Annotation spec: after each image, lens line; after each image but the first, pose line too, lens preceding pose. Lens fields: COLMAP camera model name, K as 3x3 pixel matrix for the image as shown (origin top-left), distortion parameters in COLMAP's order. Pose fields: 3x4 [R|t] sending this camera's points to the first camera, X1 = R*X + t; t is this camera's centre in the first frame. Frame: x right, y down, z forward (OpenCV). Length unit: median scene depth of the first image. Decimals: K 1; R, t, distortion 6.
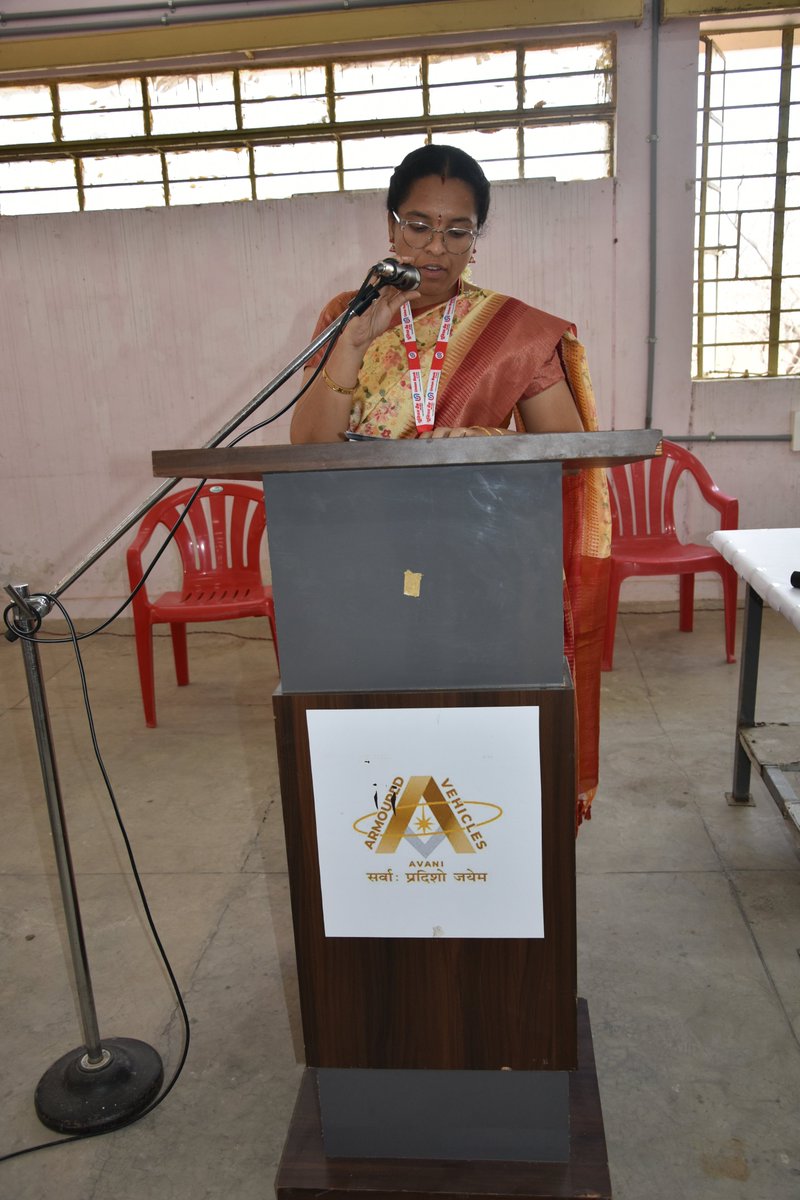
lens RADIAL K [[1063.4, 0, 391.9], [0, 1063.4, 584.5], [0, 0, 1]] dist [0.001726, -0.020253]
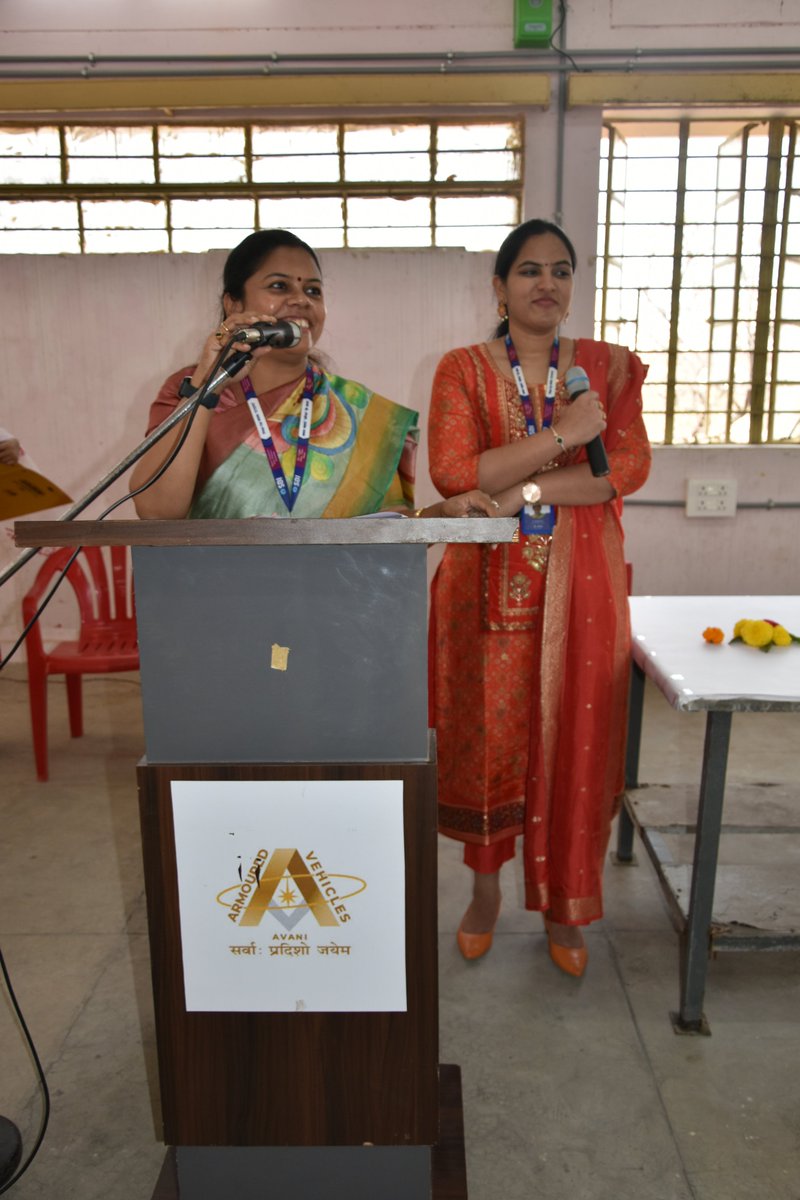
lens RADIAL K [[1055.3, 0, 398.8], [0, 1055.3, 581.6], [0, 0, 1]] dist [-0.004046, -0.006821]
pose [[0.995689, 0.028402, 0.088302, 0.017796], [-0.024089, 0.998482, -0.049533, -0.011113], [-0.089574, 0.047192, 0.994861, -0.003850]]
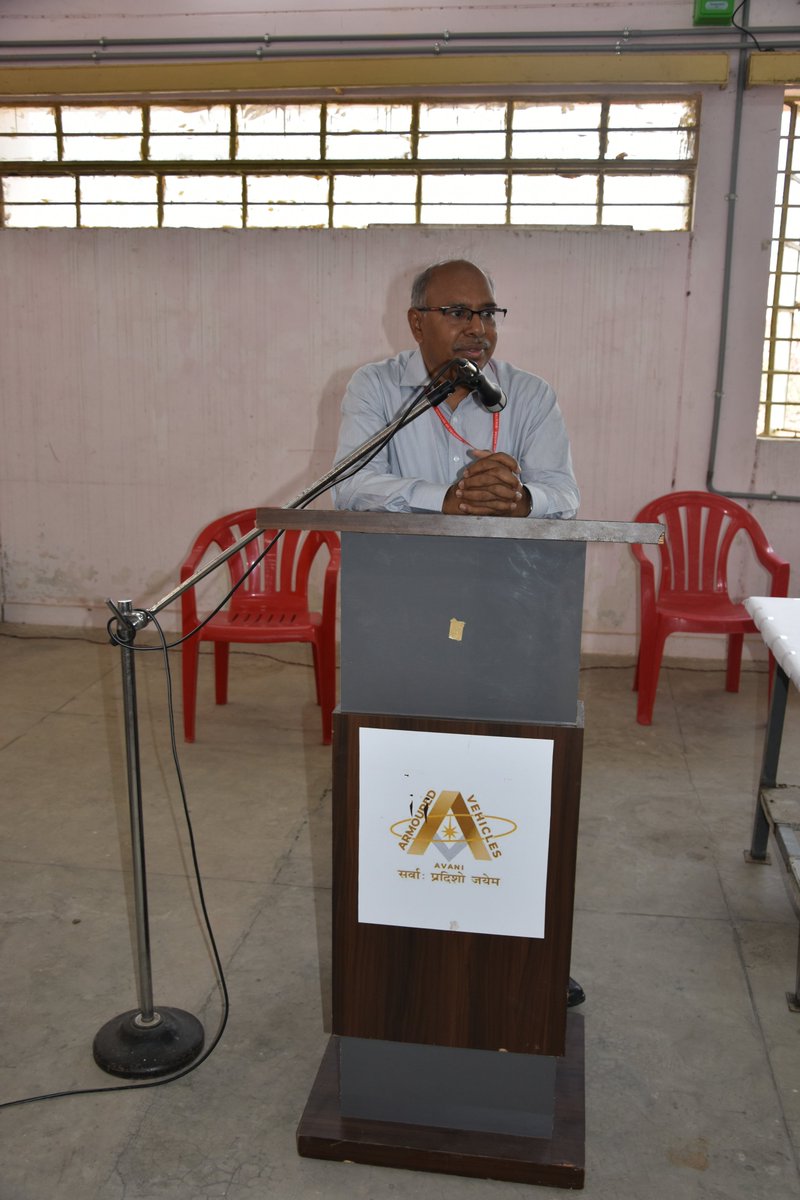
lens RADIAL K [[1128.6, 0, 400.0], [0, 1128.6, 600.0], [0, 0, 1]] dist [-0.055600, 0.010132]
pose [[0.996238, 0.080119, -0.033039, -0.002135], [-0.080588, 0.996661, -0.013101, -0.005419], [0.031879, 0.015714, 0.999368, -0.121833]]
